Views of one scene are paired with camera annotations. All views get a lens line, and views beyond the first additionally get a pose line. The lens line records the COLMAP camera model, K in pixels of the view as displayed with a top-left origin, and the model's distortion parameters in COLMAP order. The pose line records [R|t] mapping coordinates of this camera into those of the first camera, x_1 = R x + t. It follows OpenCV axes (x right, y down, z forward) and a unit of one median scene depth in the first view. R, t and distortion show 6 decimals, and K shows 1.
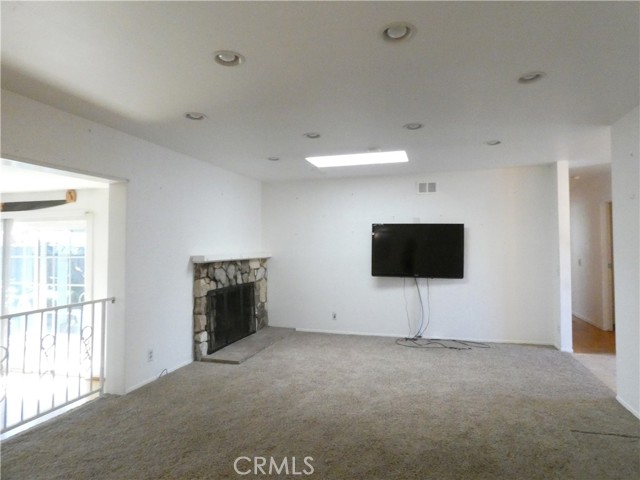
lens RADIAL K [[373.5, 0, 327.3], [0, 373.5, 236.9], [0, 0, 1]] dist [-0.030013, 0.034344]
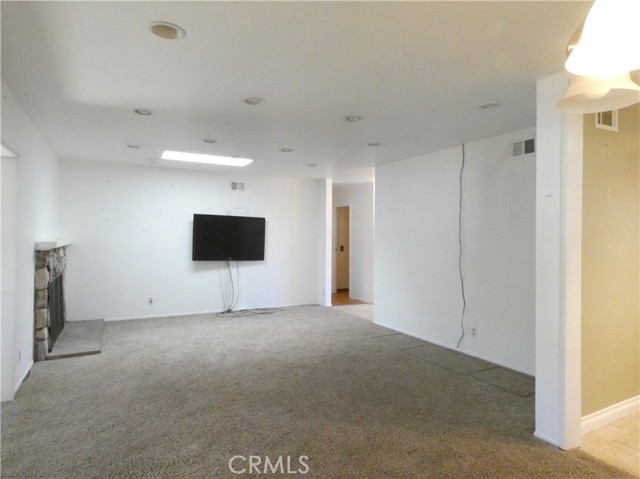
lens RADIAL K [[373.5, 0, 327.3], [0, 373.5, 236.4], [0, 0, 1]] dist [-0.030013, 0.034344]
pose [[0.727333, 0.011594, 0.686186, -0.458117], [-0.032263, 0.999329, 0.017313, -0.000132], [-0.685526, -0.034730, 0.727220, -0.103838]]
